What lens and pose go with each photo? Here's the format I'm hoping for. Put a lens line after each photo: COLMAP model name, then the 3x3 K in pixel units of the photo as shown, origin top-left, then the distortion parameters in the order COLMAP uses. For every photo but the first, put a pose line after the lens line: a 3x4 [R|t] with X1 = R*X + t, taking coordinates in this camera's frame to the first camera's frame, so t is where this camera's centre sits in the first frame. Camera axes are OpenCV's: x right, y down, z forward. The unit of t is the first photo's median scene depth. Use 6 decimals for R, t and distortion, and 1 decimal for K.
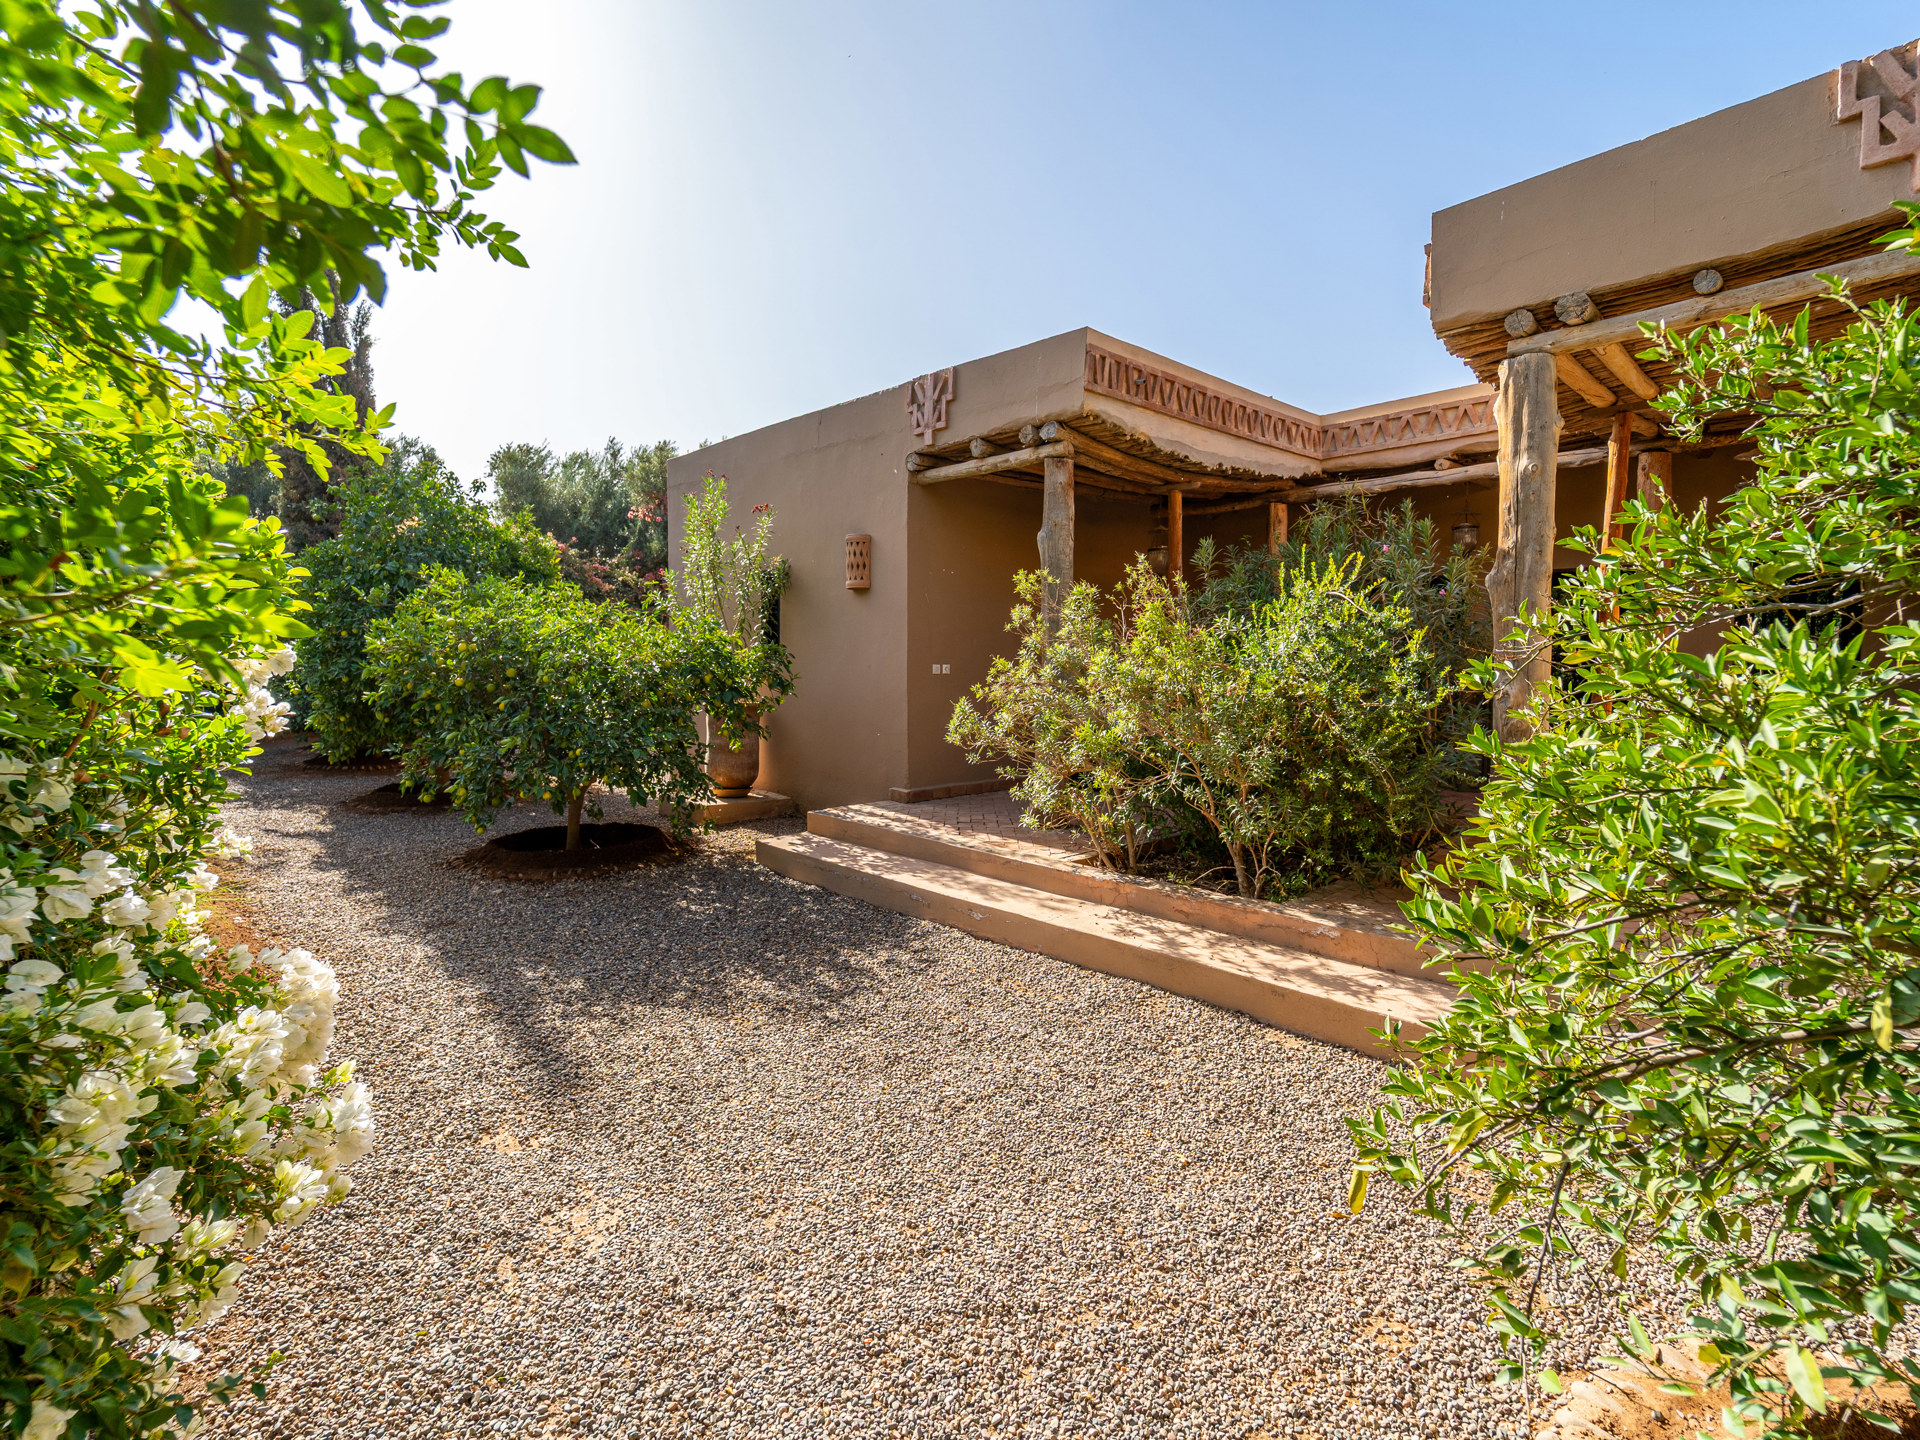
lens RADIAL K [[871.4, 0, 962.5], [0, 871.4, 704.2], [0, 0, 1]] dist [-0.004020, -0.000586]
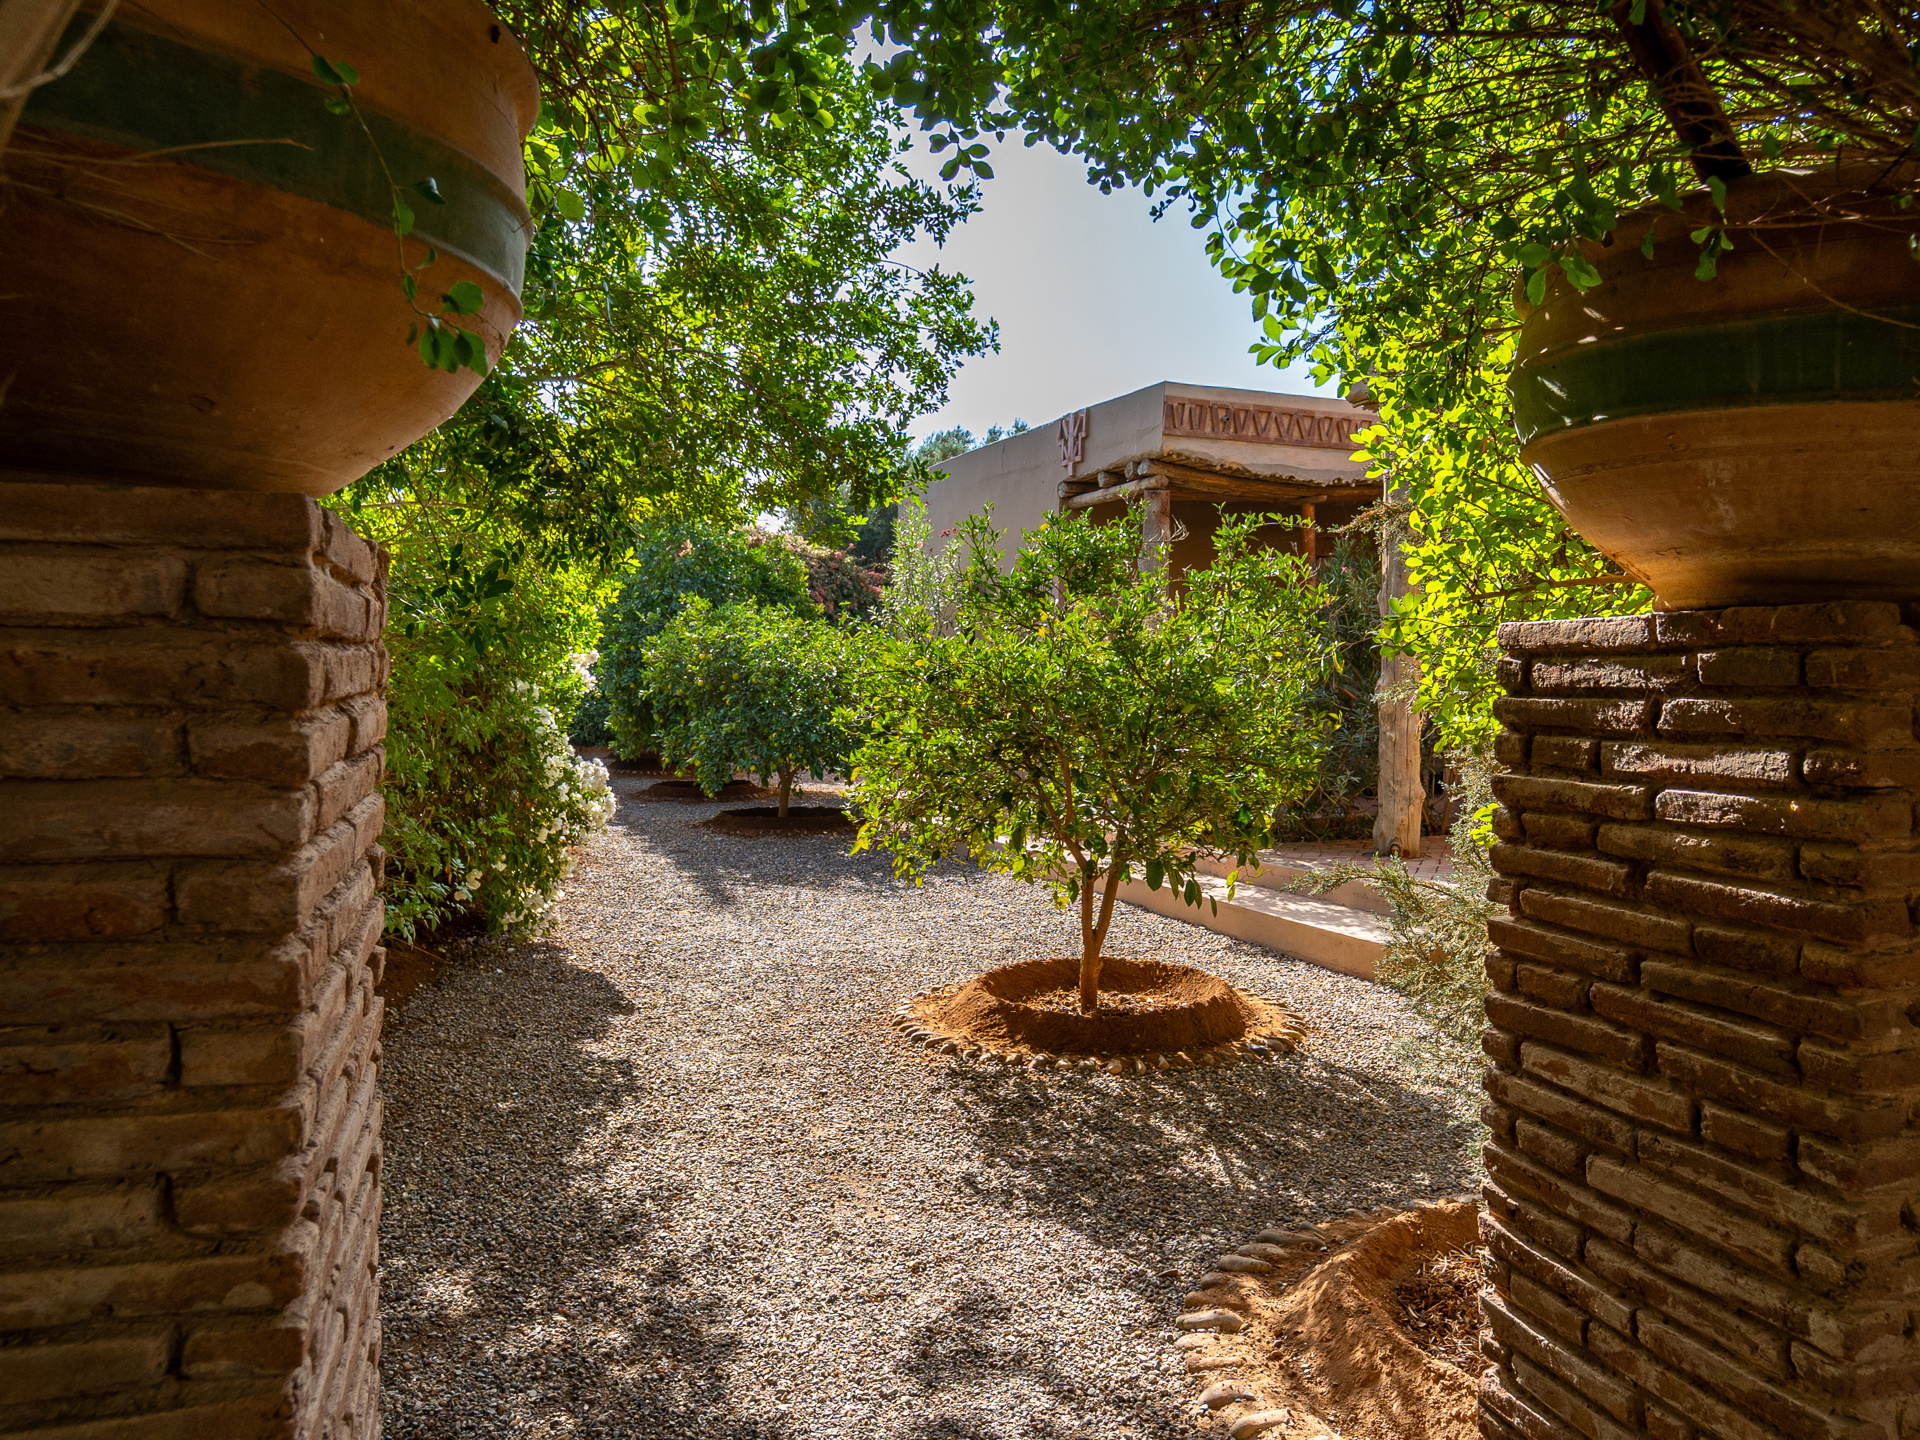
lens RADIAL K [[1174.6, 0, 959.7], [0, 1174.6, 722.5], [0, 0, 1]] dist [0.002170, 0.000090]
pose [[0.937582, 0.013433, -0.347505, 0.381751], [-0.018606, 0.999760, -0.011554, 0.044035], [0.347266, 0.017299, 0.937607, -0.498465]]
